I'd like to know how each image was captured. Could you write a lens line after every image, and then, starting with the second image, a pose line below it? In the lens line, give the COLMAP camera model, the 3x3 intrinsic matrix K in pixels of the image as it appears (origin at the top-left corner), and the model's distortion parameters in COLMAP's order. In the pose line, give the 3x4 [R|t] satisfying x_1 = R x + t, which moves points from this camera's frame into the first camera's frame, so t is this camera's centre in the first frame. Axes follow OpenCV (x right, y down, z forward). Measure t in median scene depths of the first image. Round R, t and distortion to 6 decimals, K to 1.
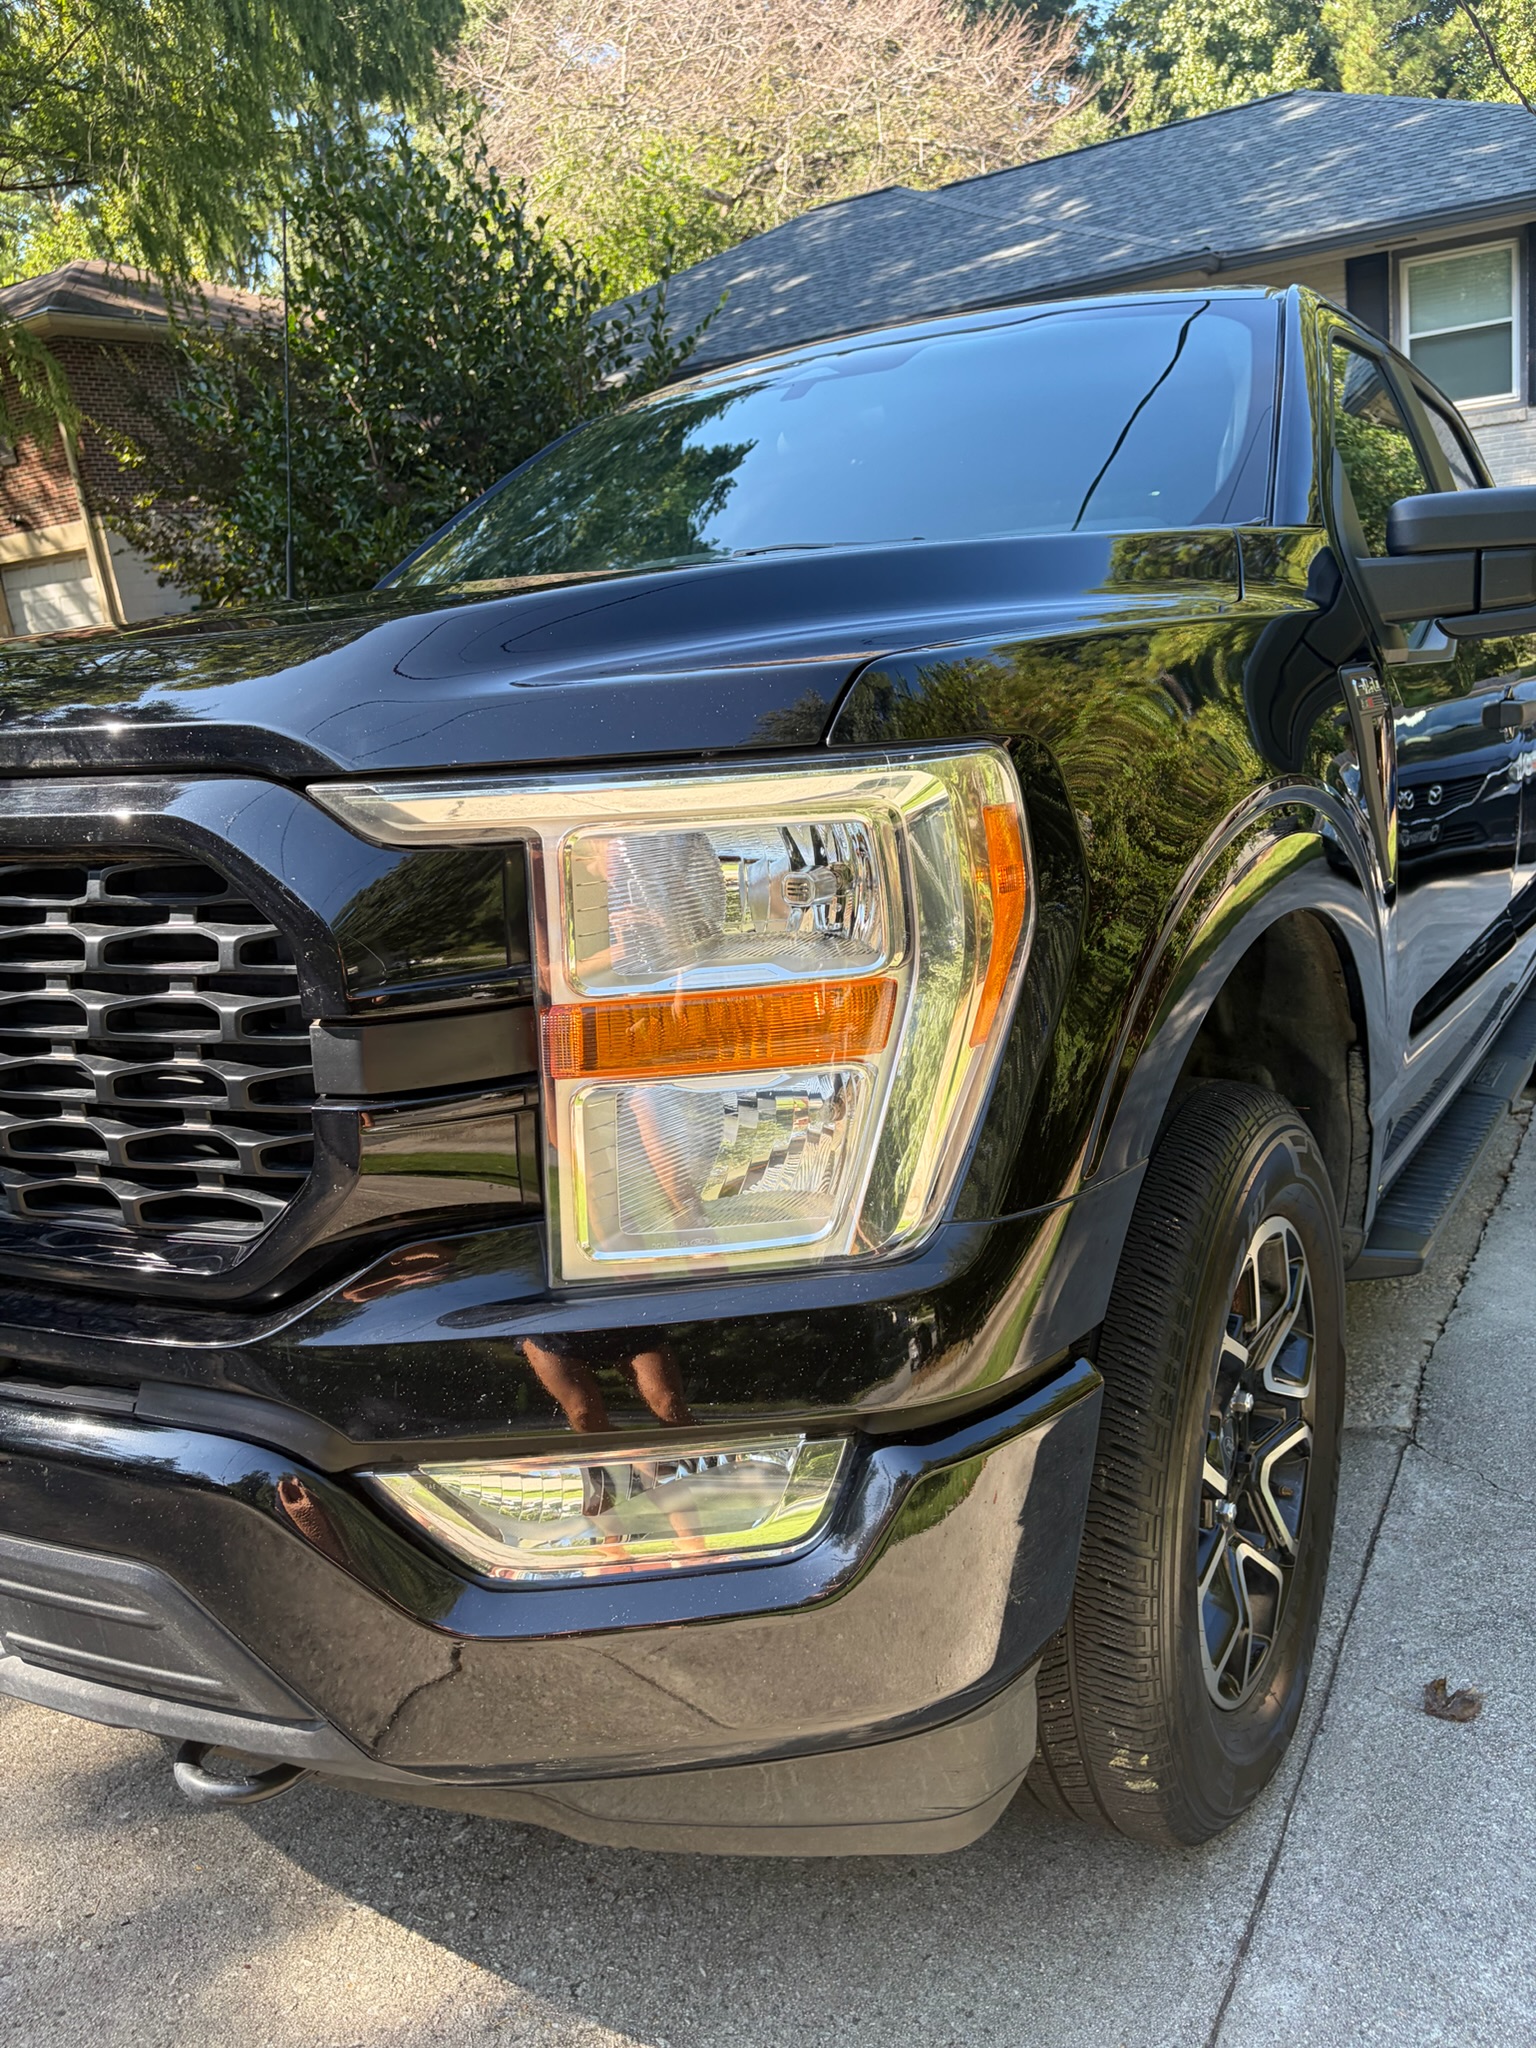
lens RADIAL K [[1555.1, 0, 769.1], [0, 1555.1, 1017.8], [0, 0, 1]] dist [0.032280, -0.017800]
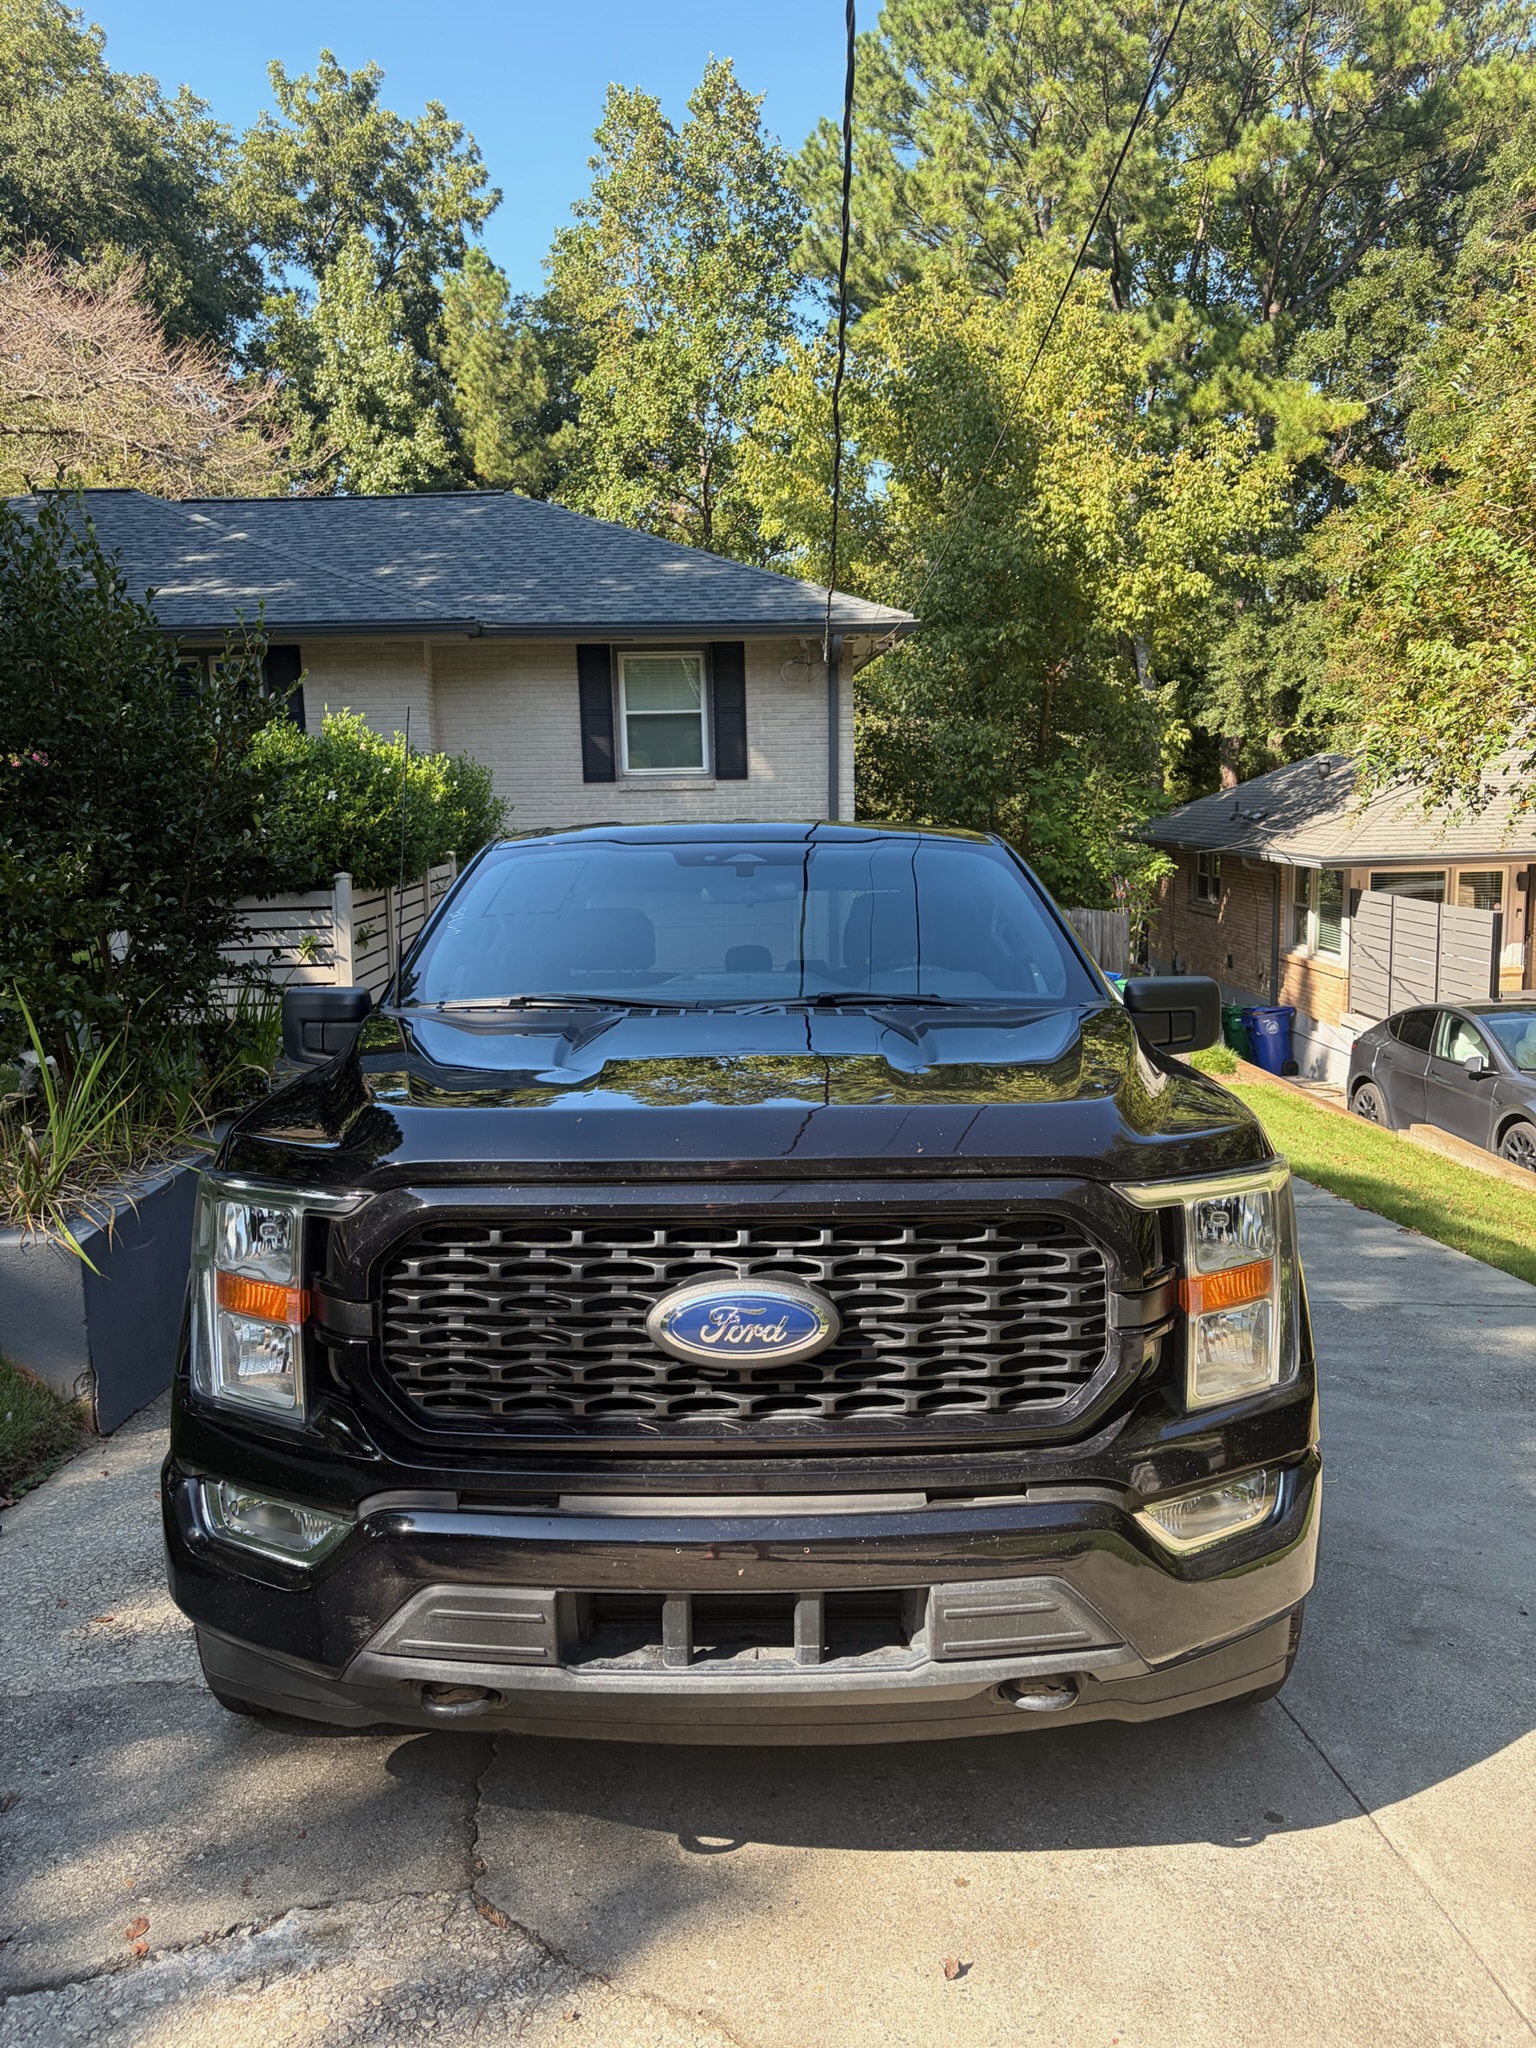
lens RADIAL K [[1555.1, 0, 764.4], [0, 1555.1, 1012.4], [0, 0, 1]] dist [0.032280, -0.017800]
pose [[0.863455, 0.035380, 0.503183, -1.613870], [0.055149, 0.984936, -0.163887, -0.047403], [-0.501402, 0.169259, 0.848498, -0.580098]]
